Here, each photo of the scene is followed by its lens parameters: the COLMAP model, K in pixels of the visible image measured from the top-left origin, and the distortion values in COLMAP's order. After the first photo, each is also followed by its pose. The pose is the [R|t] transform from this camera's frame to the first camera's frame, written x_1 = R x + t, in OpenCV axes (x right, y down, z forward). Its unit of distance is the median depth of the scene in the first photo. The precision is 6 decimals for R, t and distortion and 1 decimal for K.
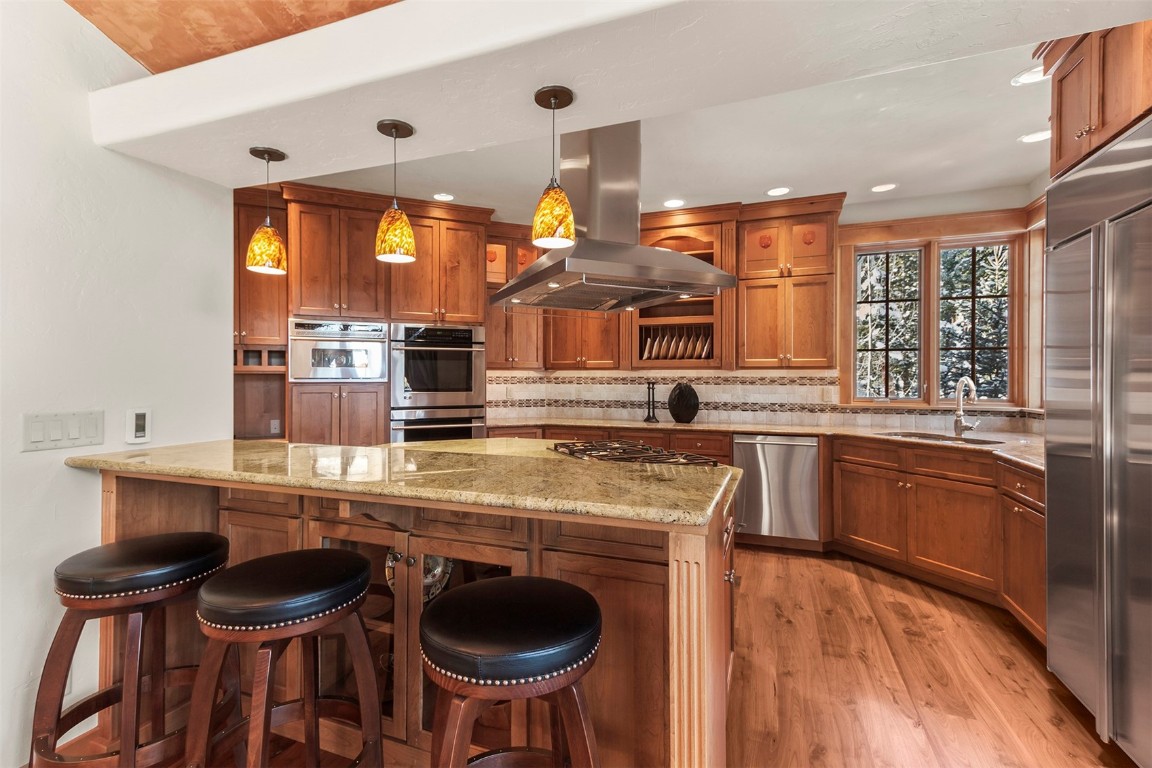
lens RADIAL K [[539.8, 0, 577.4], [0, 539.8, 379.5], [0, 0, 1]] dist [0.018336, -0.000532]
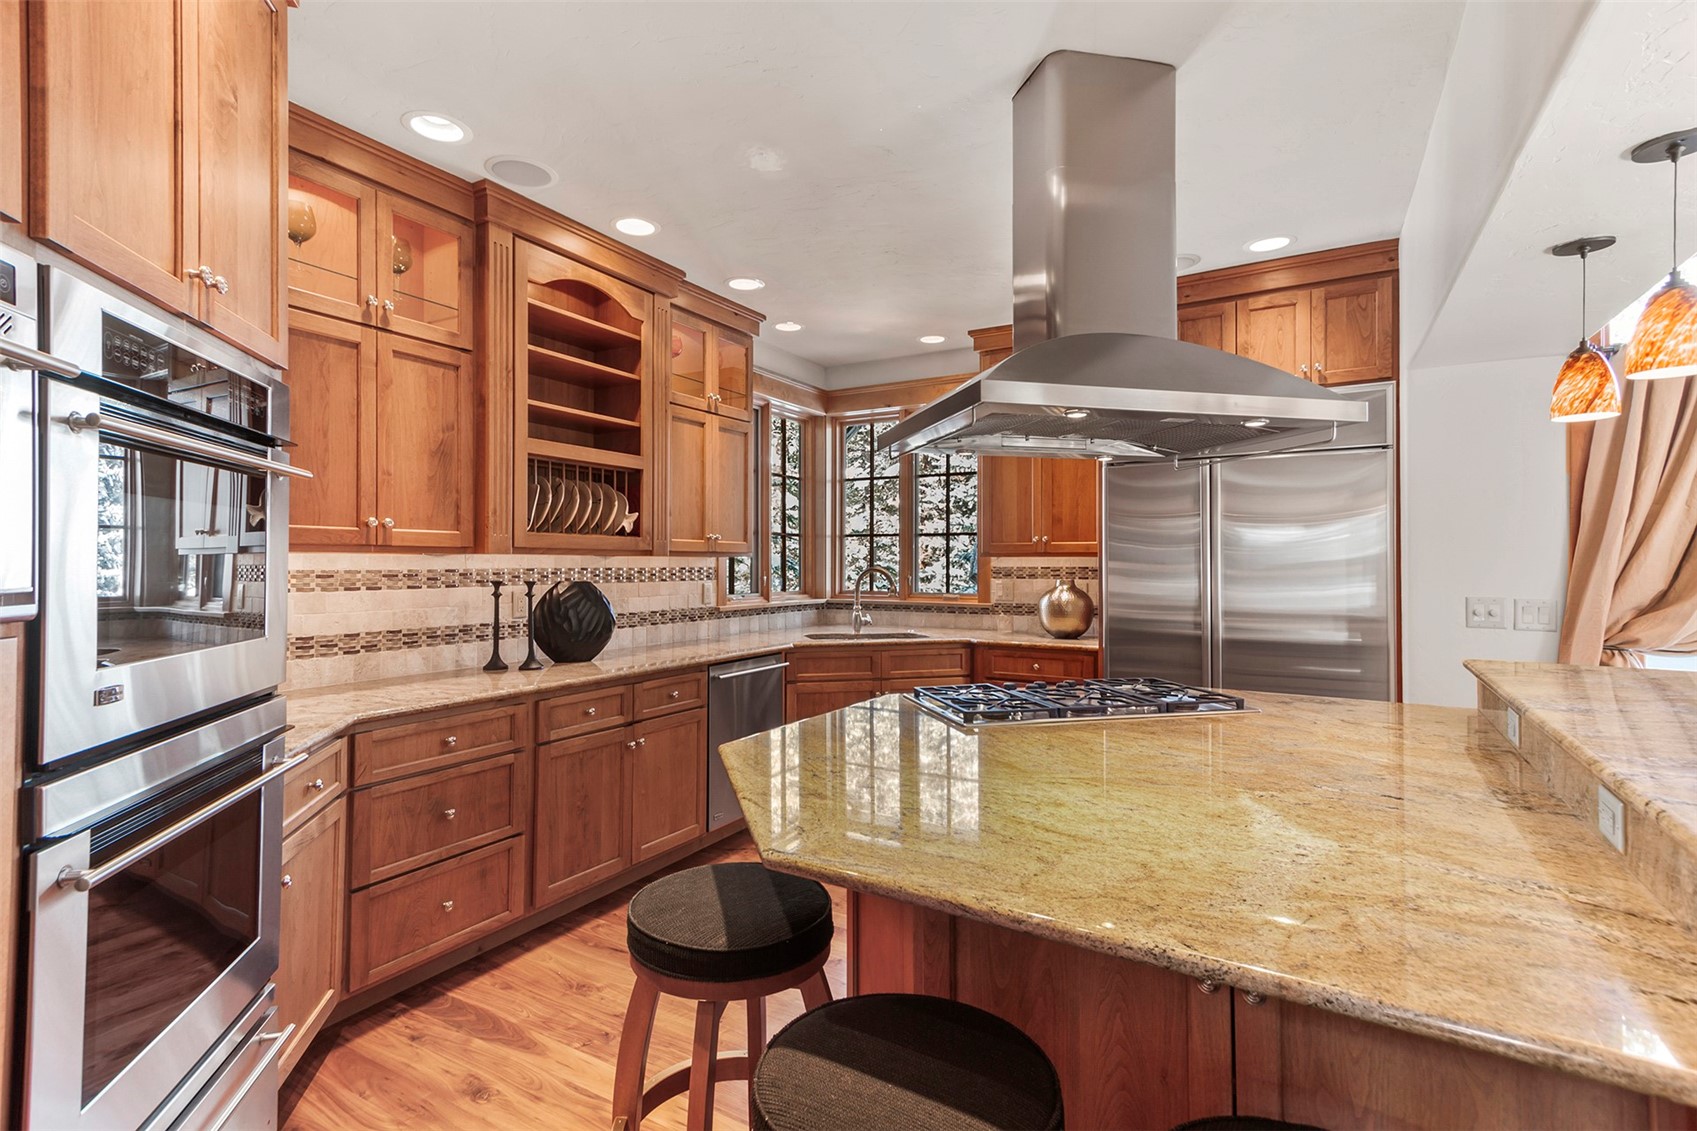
lens RADIAL K [[795.2, 0, 839.4], [0, 795.2, 560.7], [0, 0, 1]] dist [0.018336, -0.000532]
pose [[0.193330, 0.003344, 0.981128, -0.484904], [0.006479, 0.999968, -0.004685, -0.007481], [-0.981112, 0.007263, 0.193302, 0.626396]]
